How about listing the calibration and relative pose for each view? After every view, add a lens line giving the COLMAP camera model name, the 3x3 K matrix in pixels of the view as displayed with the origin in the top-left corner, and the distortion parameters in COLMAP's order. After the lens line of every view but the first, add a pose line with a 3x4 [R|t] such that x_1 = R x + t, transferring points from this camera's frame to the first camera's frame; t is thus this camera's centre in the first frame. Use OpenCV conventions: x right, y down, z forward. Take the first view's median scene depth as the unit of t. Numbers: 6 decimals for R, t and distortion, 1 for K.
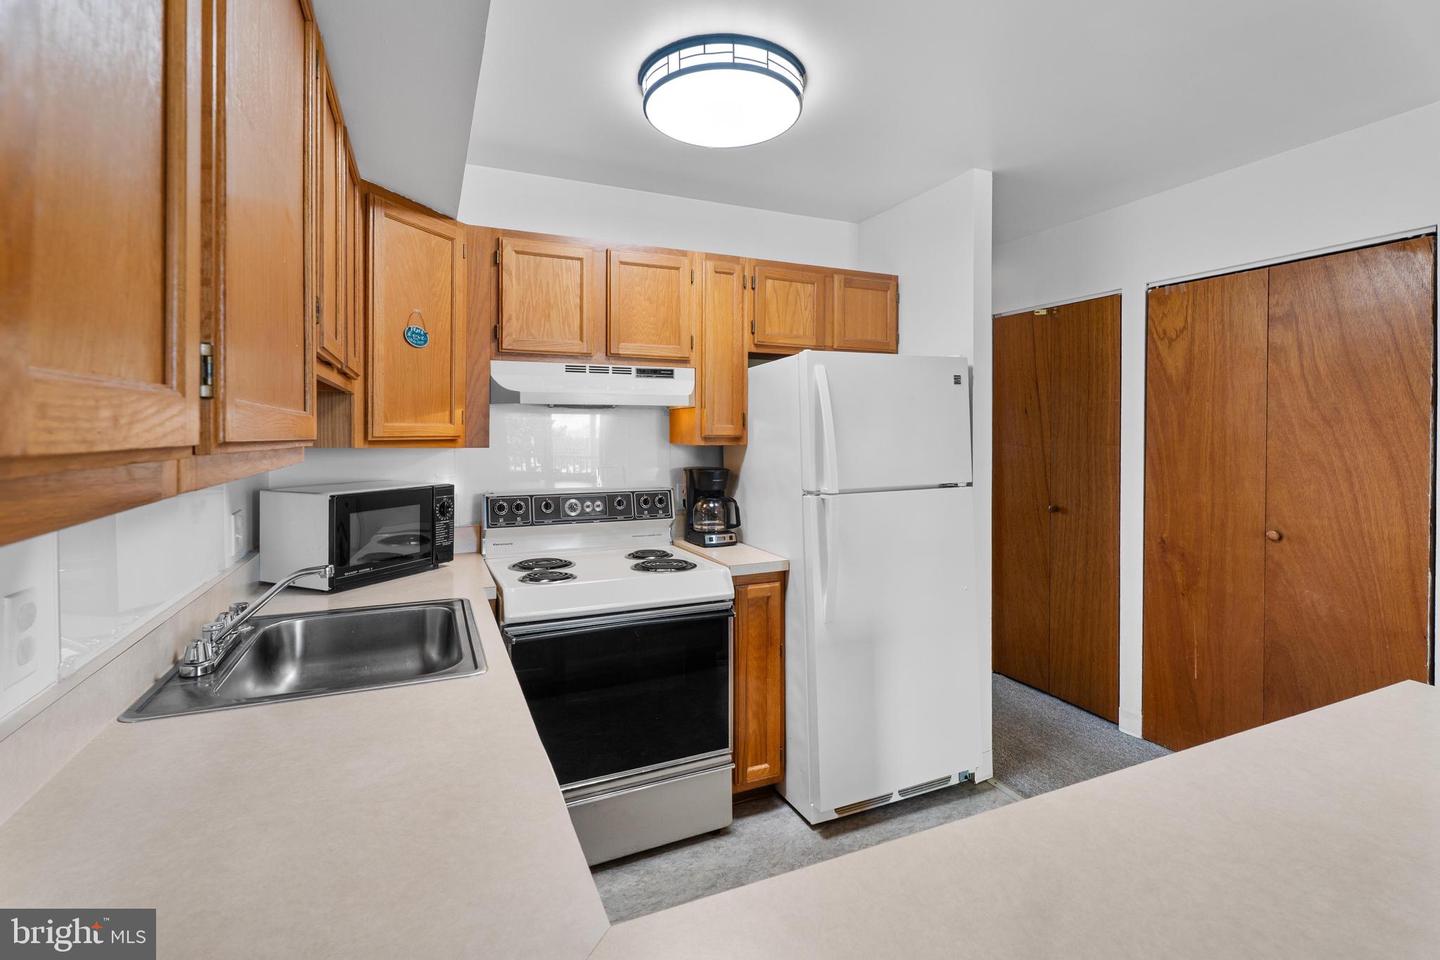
lens RADIAL K [[661.5, 0, 721.3], [0, 661.5, 430.1], [0, 0, 1]] dist [0.000388, -0.000047]
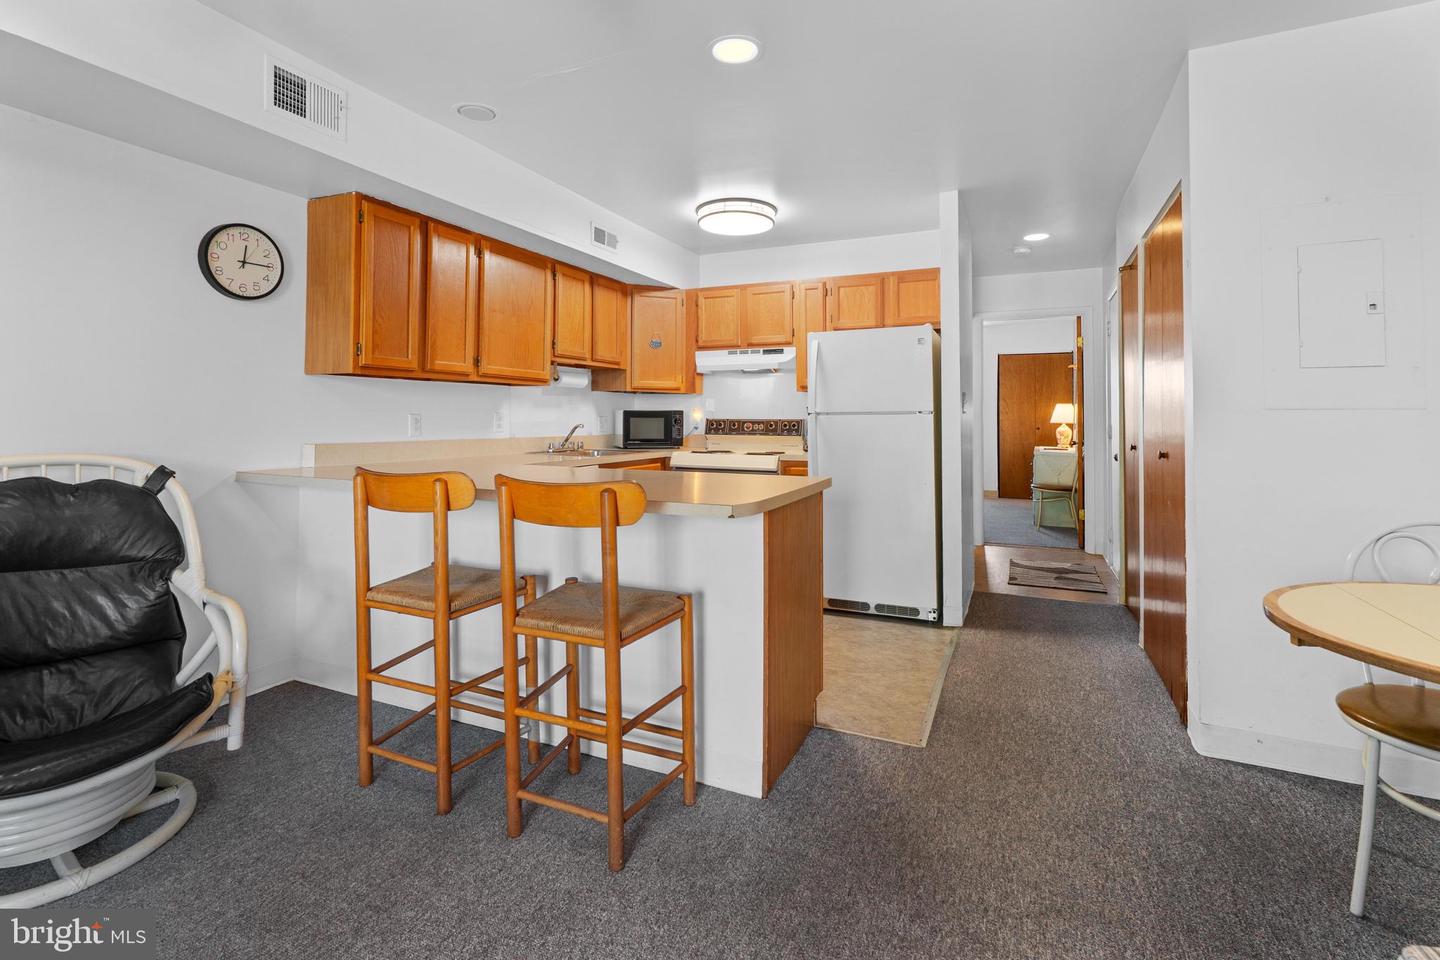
lens RADIAL K [[673.4, 0, 716.0], [0, 673.4, 399.3], [0, 0, 1]] dist [0.000388, 0.000228]
pose [[0.662764, -0.017791, -0.748617, 1.198118], [-0.002546, 0.999658, -0.026011, 0.094470], [0.748824, 0.019145, 0.662492, -0.336960]]
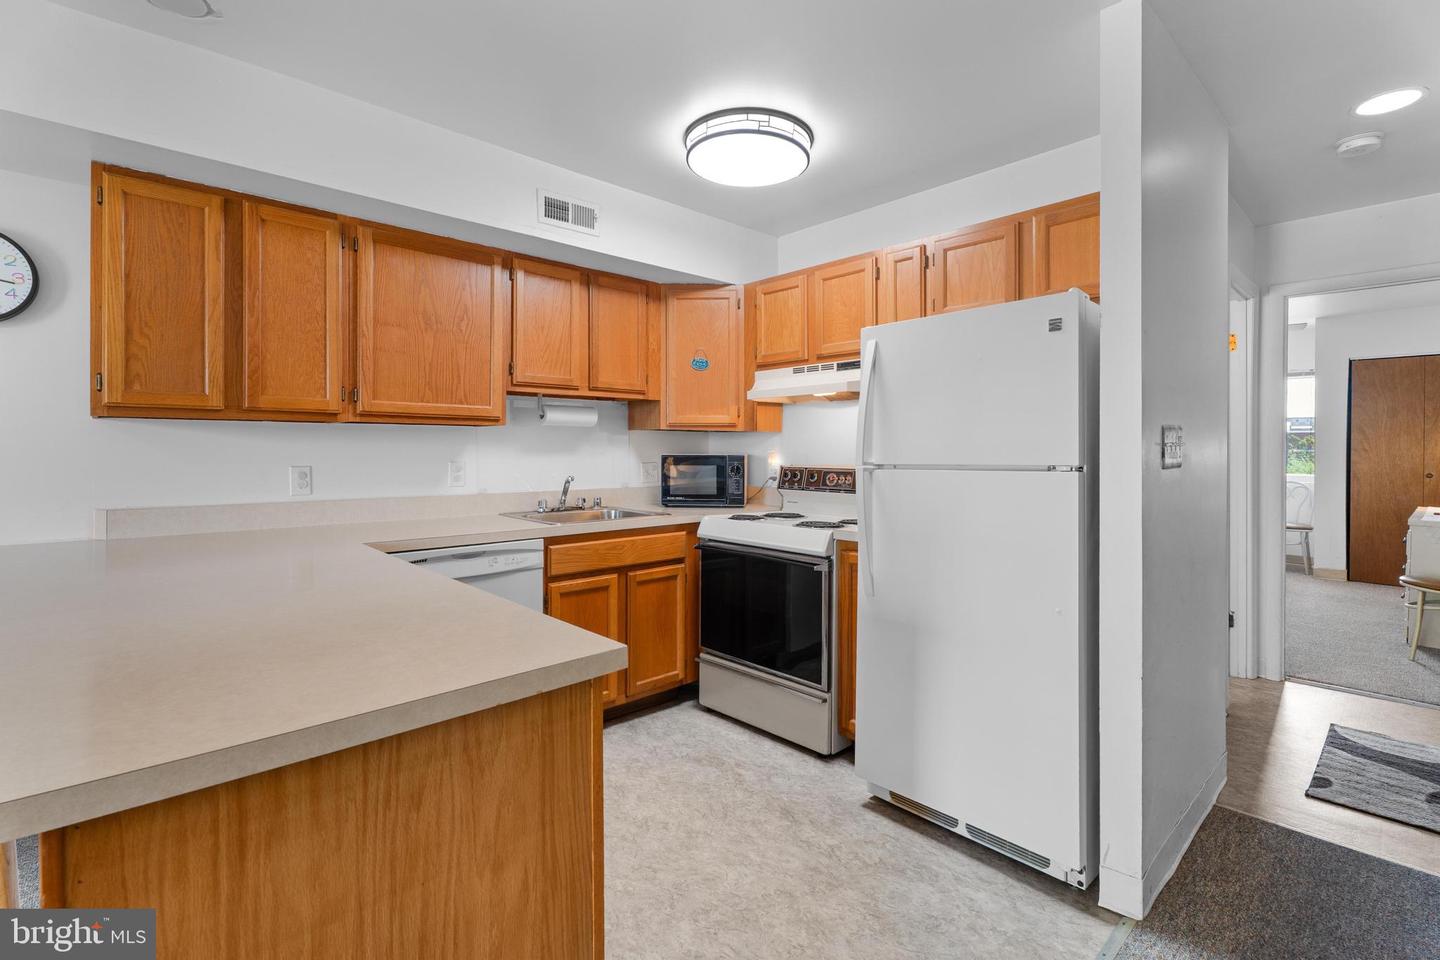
lens RADIAL K [[656.9, 0, 724.0], [0, 656.9, 449.8], [0, 0, 1]] dist [0.000562, -0.000264]
pose [[0.325036, 0.002295, -0.945699, 0.944890], [-0.000809, 0.999997, 0.002149, 0.061063], [0.945701, 0.000067, 0.325037, 0.425182]]
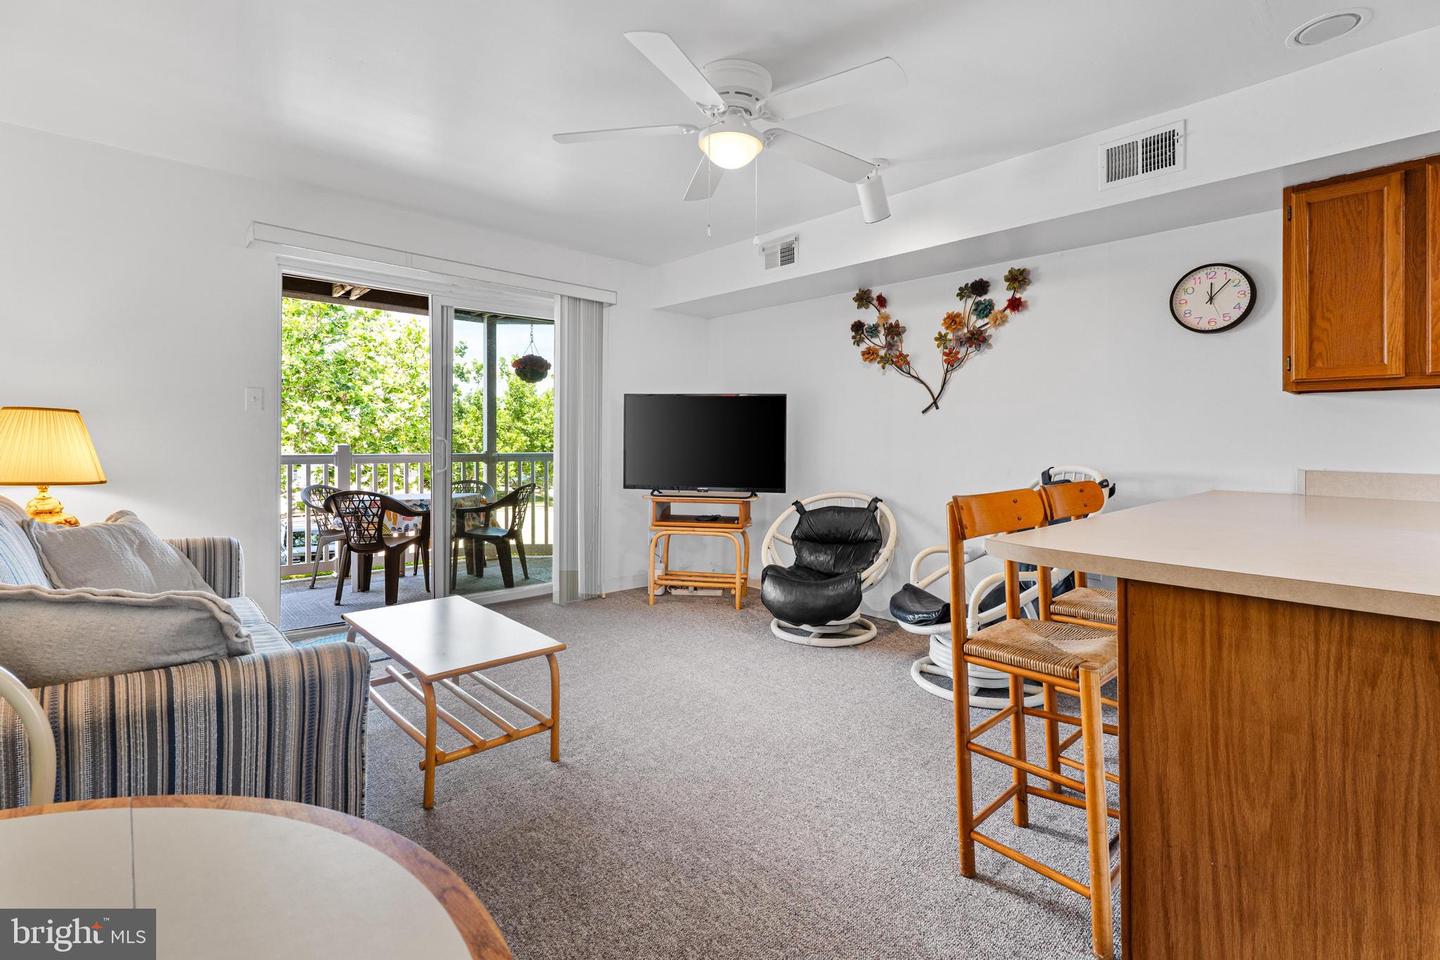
lens RADIAL K [[661.5, 0, 721.3], [0, 661.5, 430.1], [0, 0, 1]] dist [0.000388, -0.000047]
pose [[-0.948408, -0.010676, -0.316873, 1.069410], [-0.005812, 0.999850, -0.016290, 0.102752], [0.316999, -0.013608, -0.948328, 0.640437]]
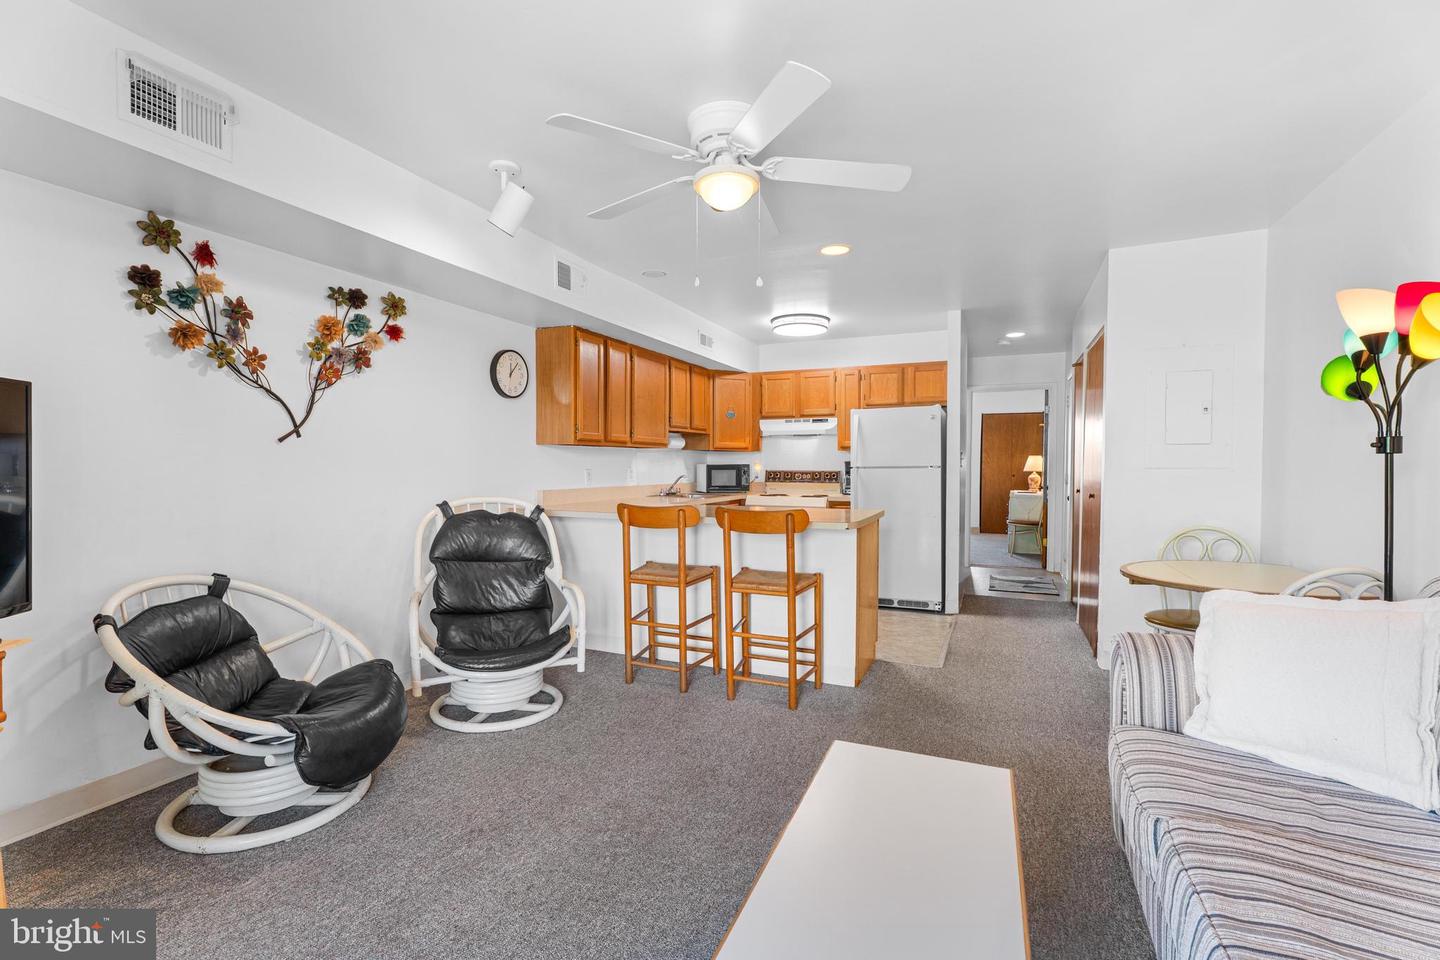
lens RADIAL K [[649.2, 0, 720.0], [0, 649.2, 480.0], [0, 0, 1]] dist [-0.000357, -0.000024]
pose [[0.678215, 0.020229, -0.734585, 1.445239], [-0.000667, 0.999638, 0.026912, 0.069163], [0.734863, -0.017763, 0.677983, -0.915038]]
